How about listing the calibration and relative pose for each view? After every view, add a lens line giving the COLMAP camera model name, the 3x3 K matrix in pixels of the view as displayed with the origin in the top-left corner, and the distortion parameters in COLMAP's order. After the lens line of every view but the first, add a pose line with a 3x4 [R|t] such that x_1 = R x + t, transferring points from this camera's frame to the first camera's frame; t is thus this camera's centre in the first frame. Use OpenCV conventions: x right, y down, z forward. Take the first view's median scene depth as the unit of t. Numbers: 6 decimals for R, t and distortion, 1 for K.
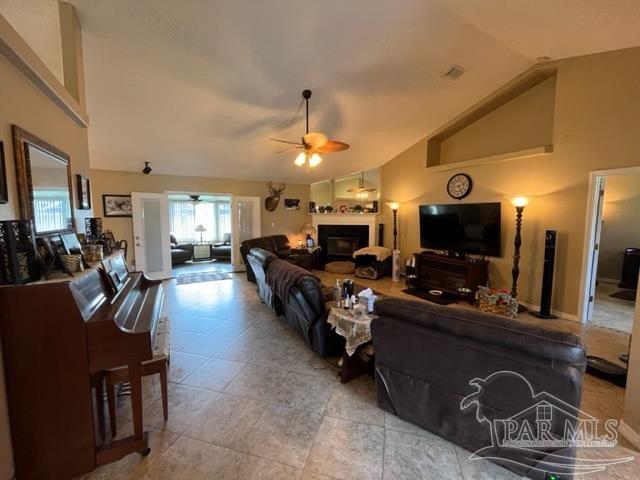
lens RADIAL K [[261.8, 0, 320.0], [0, 261.8, 240.0], [0, 0, 1]] dist [-0.001231, -0.000049]
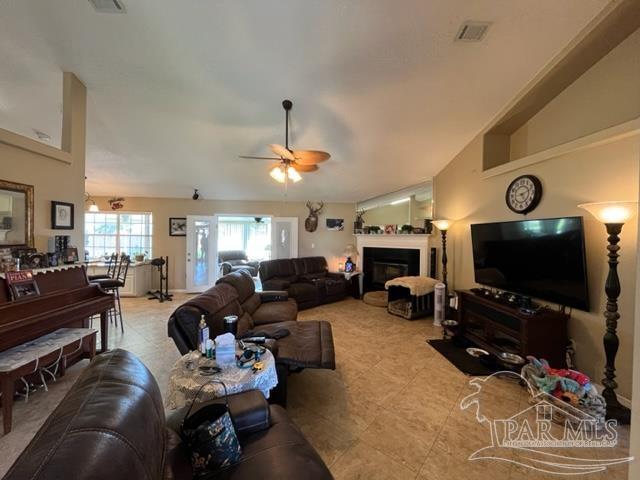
lens RADIAL K [[261.8, 0, 320.0], [0, 261.8, 240.0], [0, 0, 1]] dist [-0.001231, -0.000049]
pose [[0.907747, 0.014889, -0.419253, 0.320359], [-0.048947, 0.996303, -0.070596, -0.017294], [0.416653, 0.084605, 0.905120, 0.182330]]
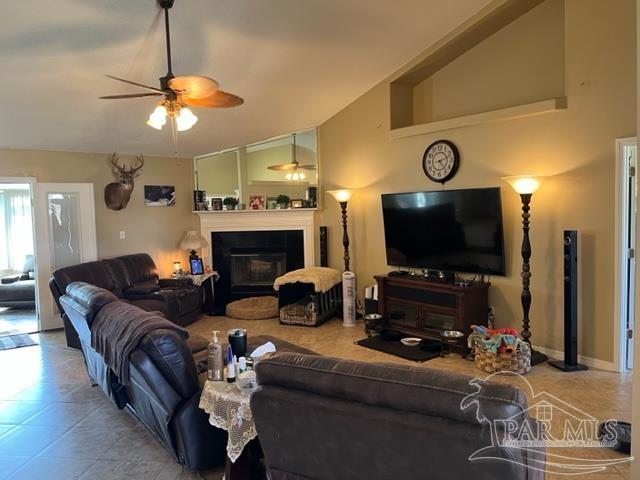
lens RADIAL K [[487.0, 0, 320.0], [0, 487.0, 240.0], [0, 0, 1]] dist [0.055576, -0.054565]
pose [[0.984124, -0.038309, 0.173298, 0.052448], [0.043854, 0.998638, -0.028278, -0.004365], [-0.171979, 0.035429, 0.984463, -0.051008]]
